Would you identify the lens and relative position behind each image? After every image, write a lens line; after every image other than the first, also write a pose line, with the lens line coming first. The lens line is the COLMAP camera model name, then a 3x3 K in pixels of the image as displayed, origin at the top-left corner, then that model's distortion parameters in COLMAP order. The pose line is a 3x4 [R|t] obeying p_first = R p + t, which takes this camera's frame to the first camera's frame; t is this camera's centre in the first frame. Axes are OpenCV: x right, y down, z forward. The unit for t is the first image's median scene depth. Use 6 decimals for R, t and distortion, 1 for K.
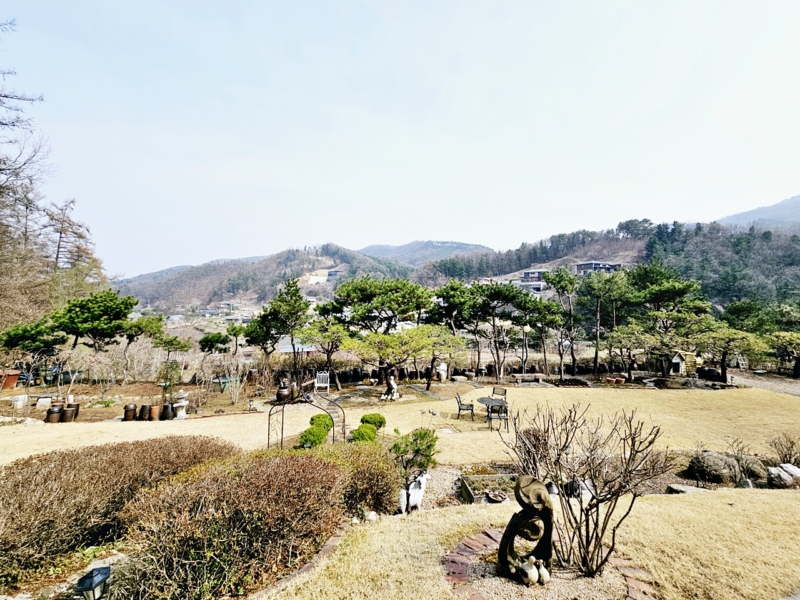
lens RADIAL K [[327.1, 0, 400.3], [0, 327.1, 298.8], [0, 0, 1]] dist [-0.006426, 0.002131]
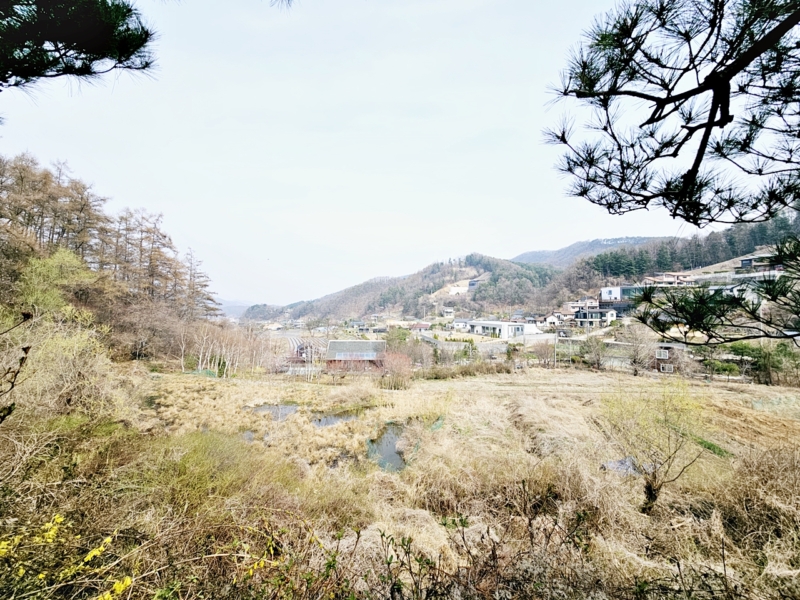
lens RADIAL K [[327.1, 0, 398.7], [0, 327.1, 298.1], [0, 0, 1]] dist [-0.006426, 0.002131]
pose [[0.889176, -0.040276, -0.455788, 0.688491], [0.020240, 0.998606, -0.048758, 0.179165], [0.457117, 0.034129, 0.888752, 1.107456]]
